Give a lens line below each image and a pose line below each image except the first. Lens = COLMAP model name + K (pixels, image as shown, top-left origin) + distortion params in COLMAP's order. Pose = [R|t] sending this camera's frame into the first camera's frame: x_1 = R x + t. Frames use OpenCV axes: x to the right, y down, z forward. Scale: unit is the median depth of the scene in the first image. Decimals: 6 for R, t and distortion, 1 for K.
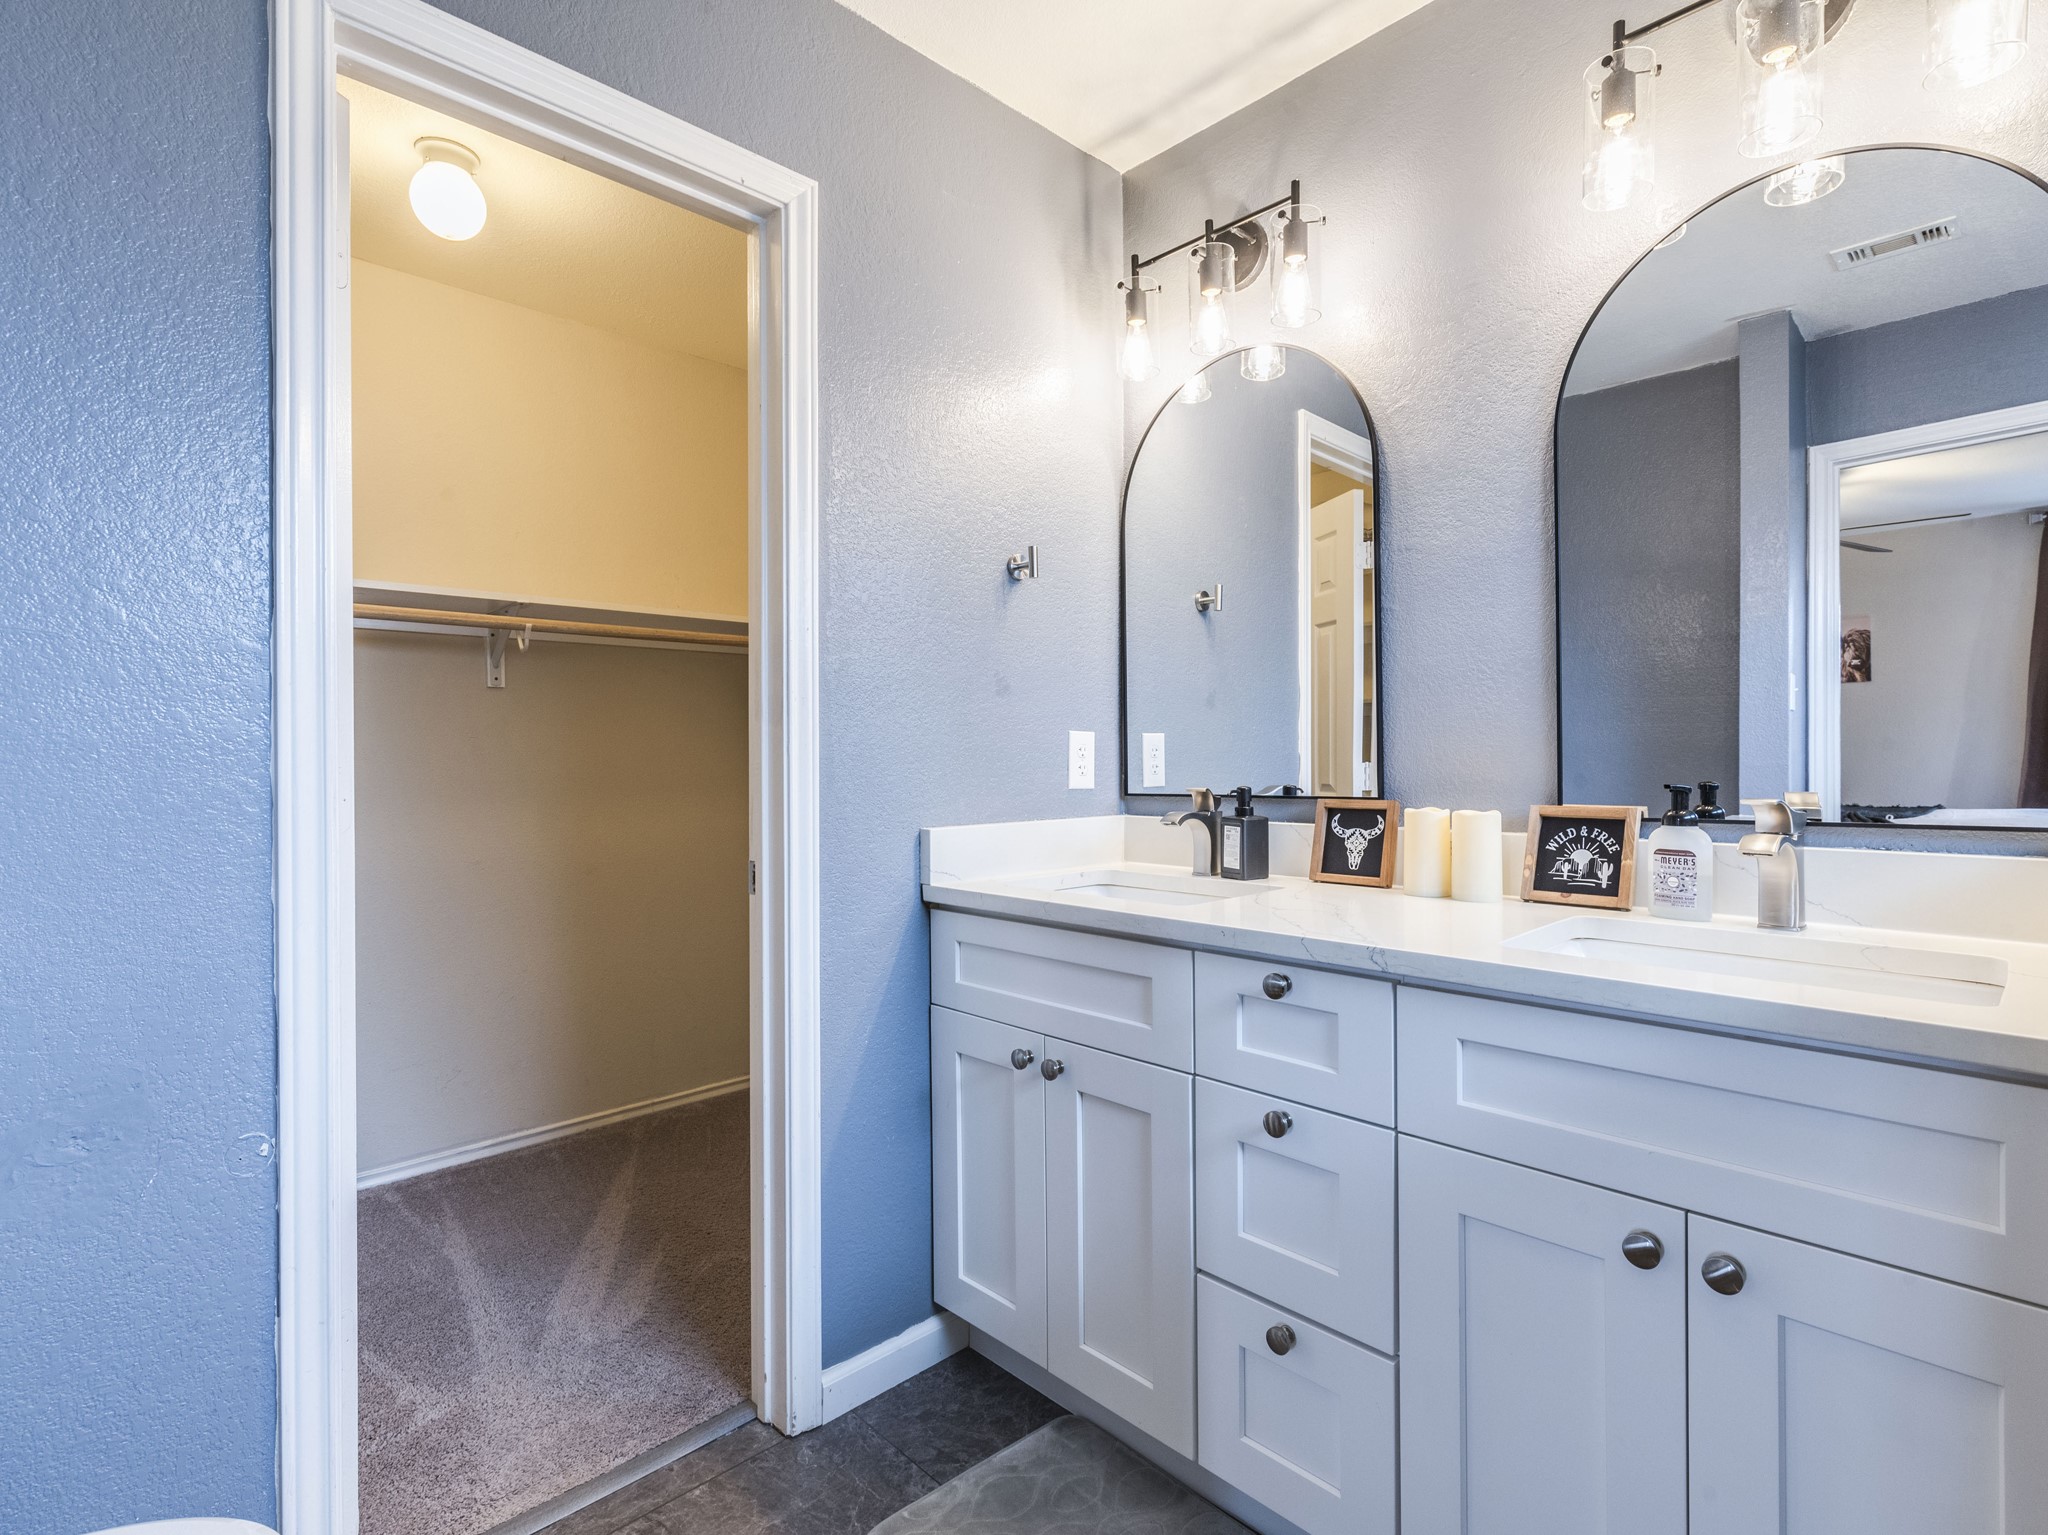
lens RADIAL K [[1002.6, 0, 1025.8], [0, 1002.6, 768.9], [0, 0, 1]] dist [0.002164, -0.000849]
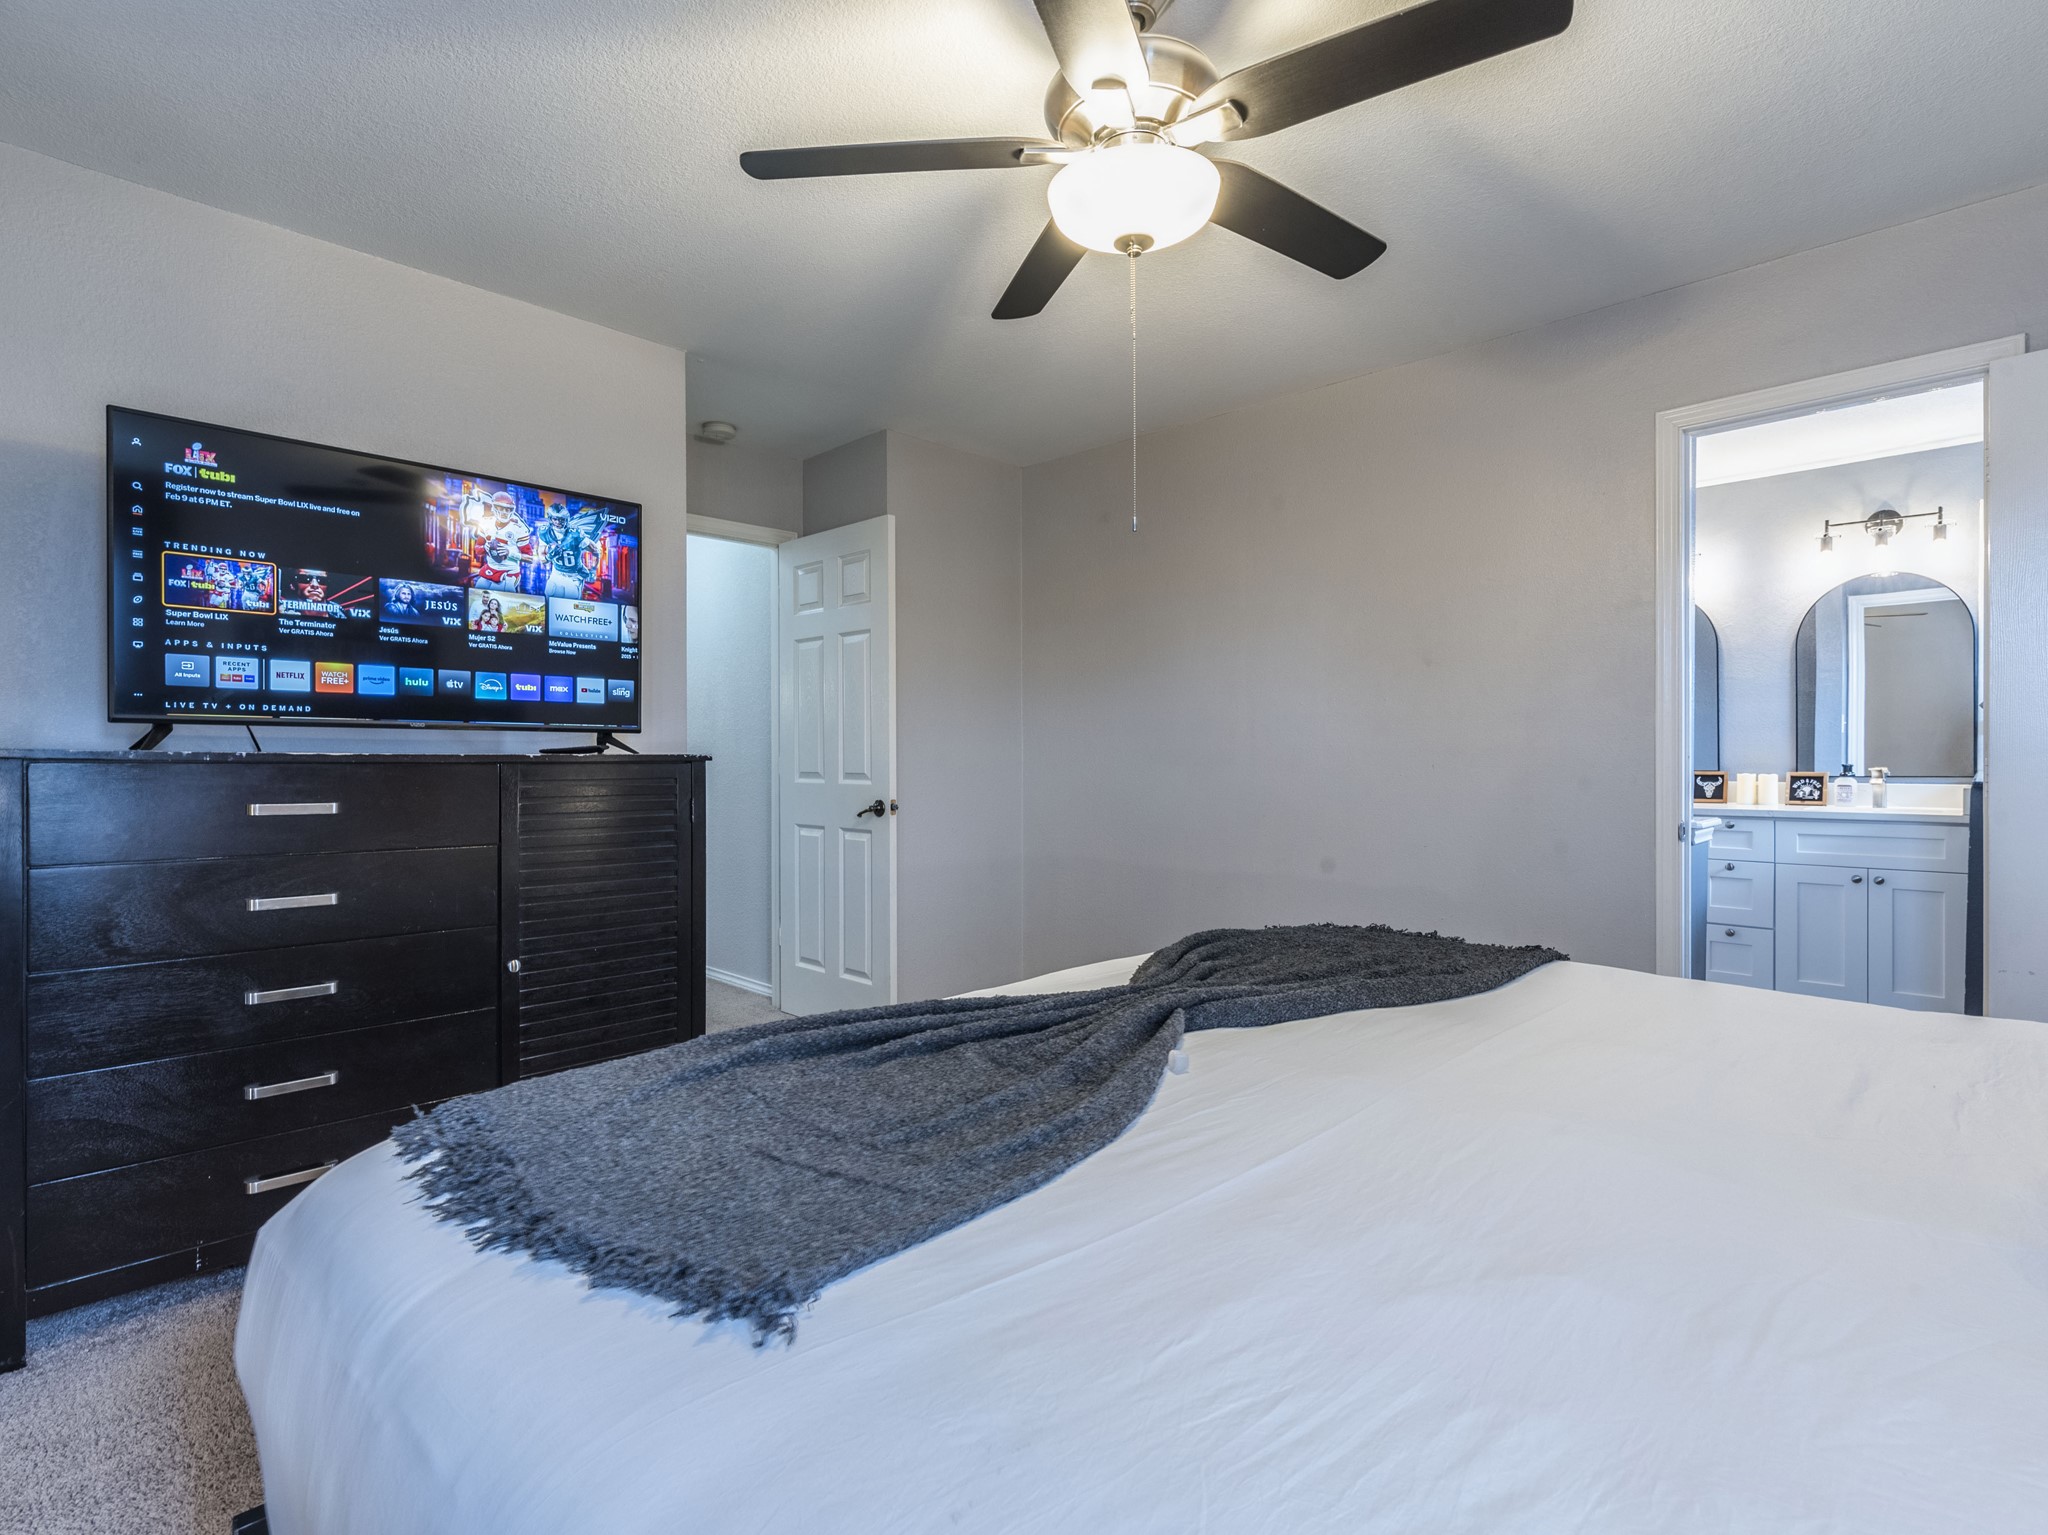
lens RADIAL K [[1002.6, 0, 1025.8], [0, 1002.6, 768.9], [0, 0, 1]] dist [0.002164, -0.000849]
pose [[0.999498, 0.001985, 0.031633, -1.577813], [-0.002129, 0.999988, 0.004514, 0.015722], [-0.031624, -0.004579, 0.999489, -1.616792]]
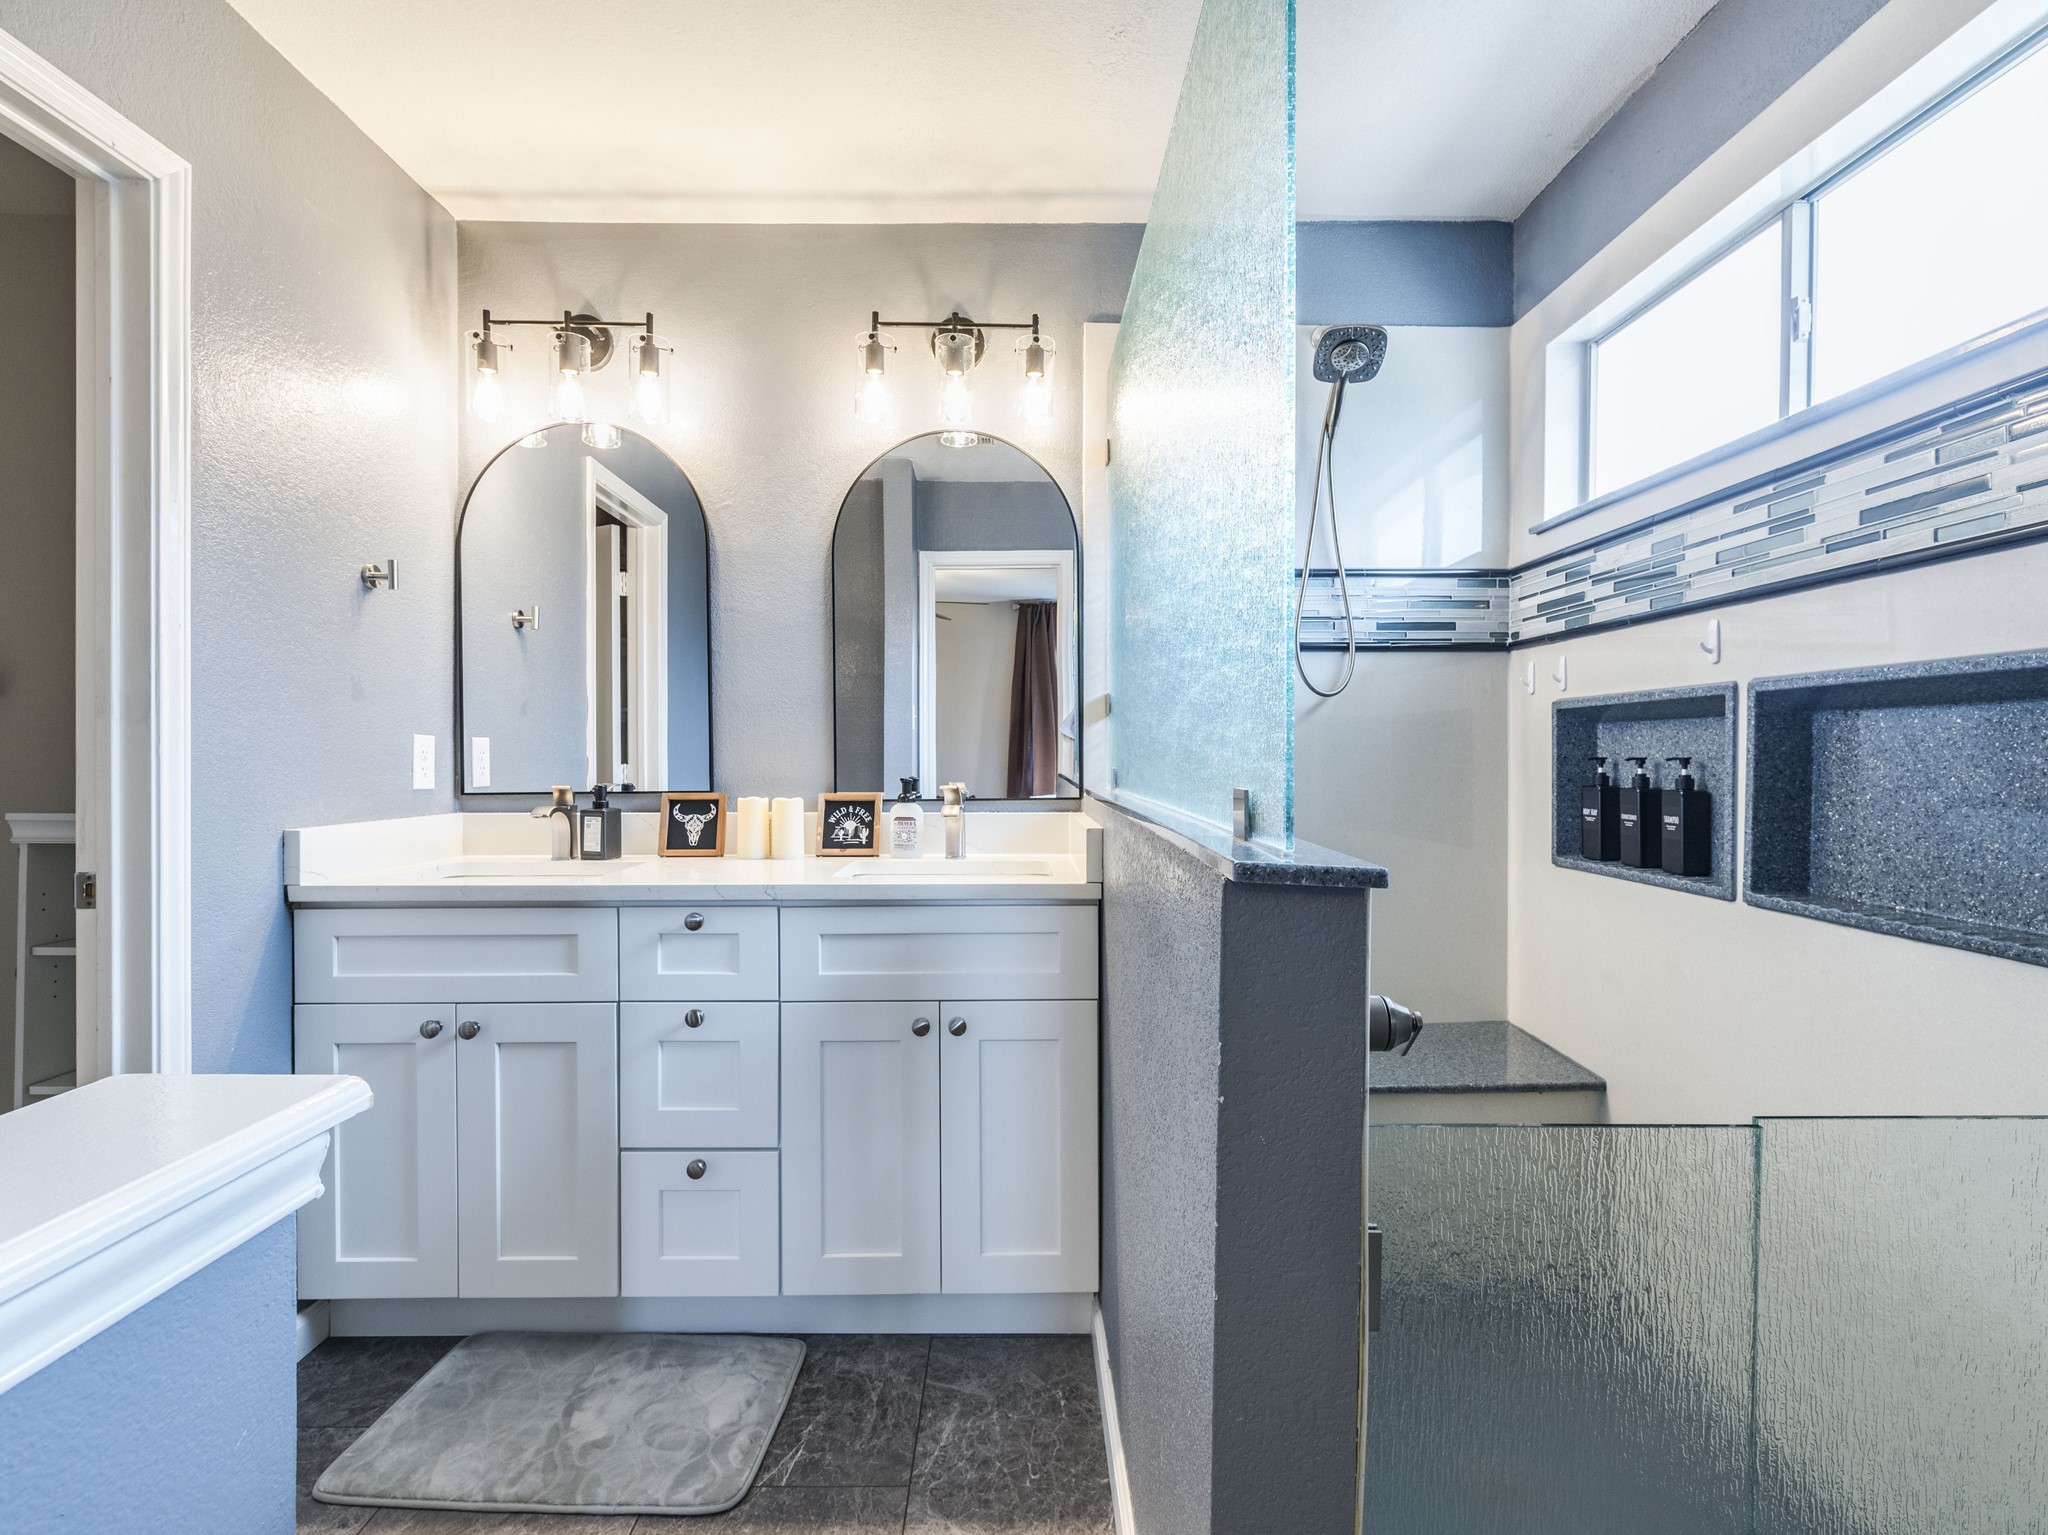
lens RADIAL K [[1002.6, 0, 1025.8], [0, 1002.6, 768.9], [0, 0, 1]] dist [0.002164, -0.000849]
pose [[0.687620, -0.000799, 0.726070, -0.334730], [0.002305, 0.999997, -0.001082, 0.001418], [-0.726067, 0.002418, 0.687620, -0.234521]]
